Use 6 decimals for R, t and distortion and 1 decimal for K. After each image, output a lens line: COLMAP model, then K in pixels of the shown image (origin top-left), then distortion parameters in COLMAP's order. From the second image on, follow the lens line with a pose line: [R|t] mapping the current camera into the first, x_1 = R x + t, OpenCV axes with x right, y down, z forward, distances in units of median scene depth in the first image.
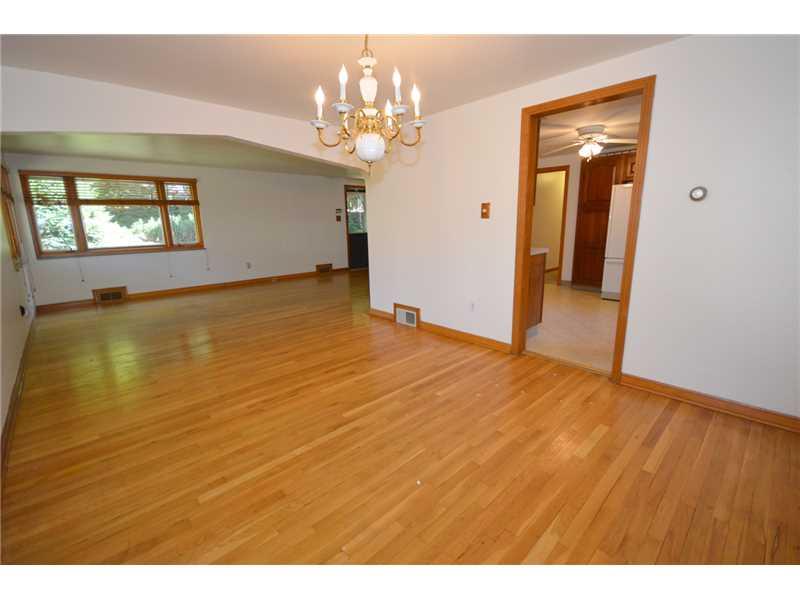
lens RADIAL K [[360.6, 0, 400.0], [0, 360.6, 300.0], [0, 0, 1]] dist [0.001823, 0.000254]
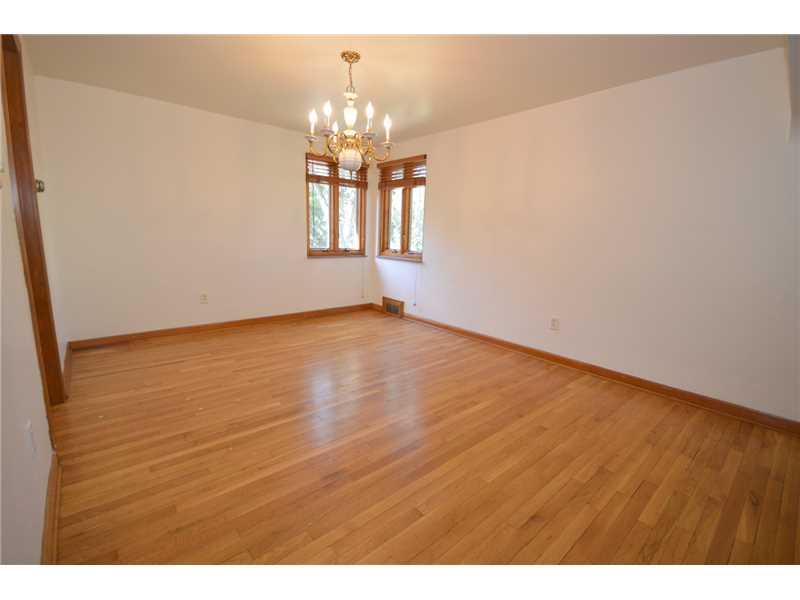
lens RADIAL K [[360.6, 0, 400.0], [0, 360.6, 300.0], [0, 0, 1]] dist [0.001823, 0.000254]
pose [[-0.999175, -0.008083, 0.039791, -0.256809], [0.007800, 0.923524, 0.383461, -0.351859], [-0.039847, 0.383455, -0.922700, 1.860761]]
